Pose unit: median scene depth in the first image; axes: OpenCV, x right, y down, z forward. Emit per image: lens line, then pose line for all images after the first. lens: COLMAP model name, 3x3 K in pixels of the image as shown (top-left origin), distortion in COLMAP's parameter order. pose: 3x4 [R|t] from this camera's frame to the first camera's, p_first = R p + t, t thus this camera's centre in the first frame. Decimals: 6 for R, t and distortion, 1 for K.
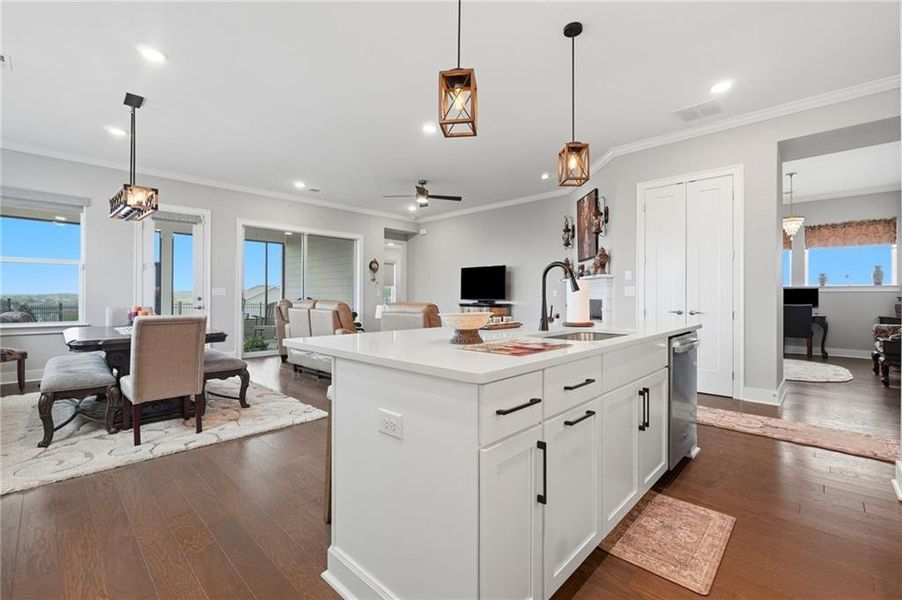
lens RADIAL K [[388.2, 0, 451.0], [0, 388.2, 300.0], [0, 0, 1]] dist [-0.000394, 0.000022]
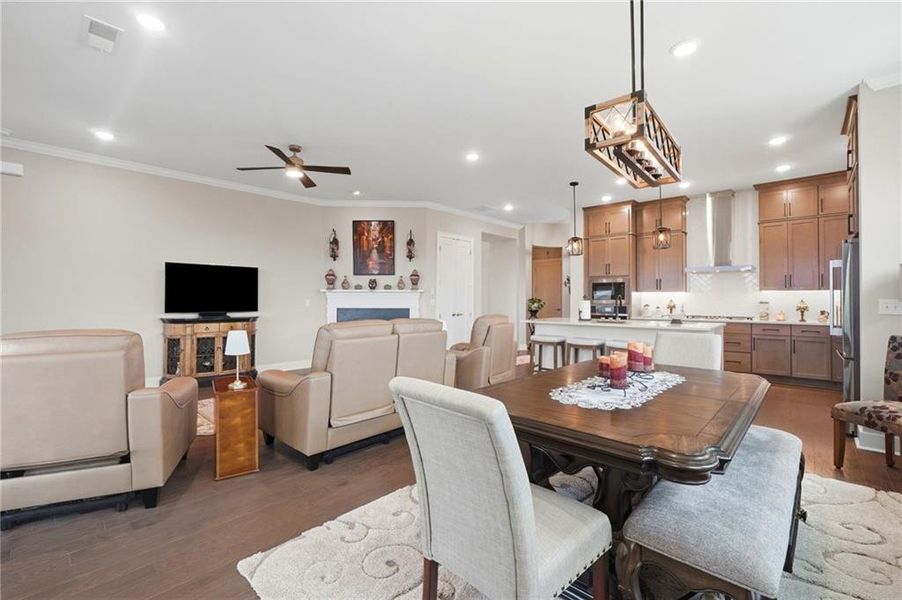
lens RADIAL K [[388.2, 0, 451.0], [0, 388.2, 300.0], [0, 0, 1]] dist [-0.000394, 0.000022]
pose [[-0.009277, -0.001191, 0.999956, -0.801613], [0.010174, 0.999947, 0.001286, -0.024814], [-0.999905, 0.010185, -0.009264, 0.743912]]
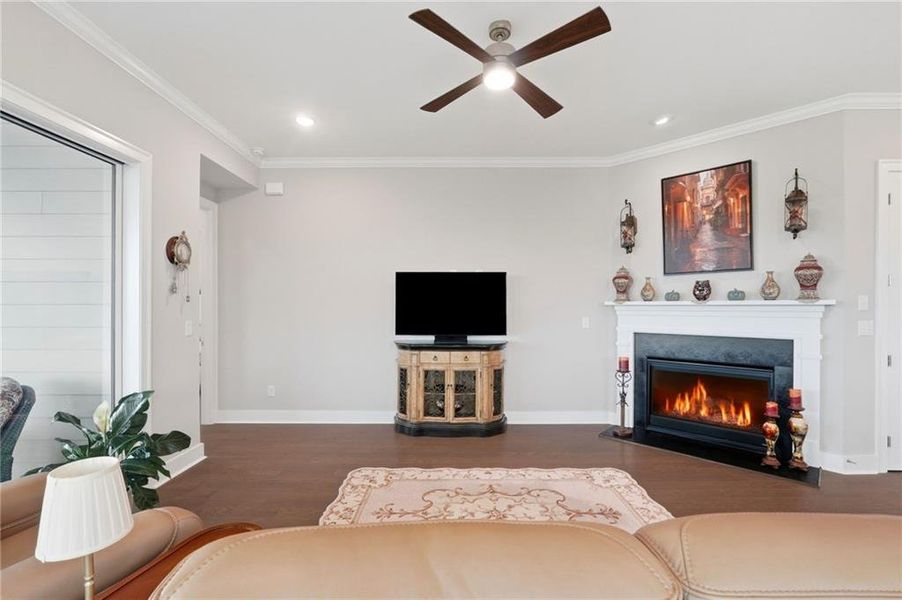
lens RADIAL K [[392.0, 0, 450.1], [0, 392.0, 305.9], [0, 0, 1]] dist [-0.013707, 0.000025]
pose [[0.726335, 0.003398, 0.687332, -0.360998], [0.007591, 0.999887, -0.012964, -0.043268], [-0.687298, 0.014634, 0.726228, 0.793393]]
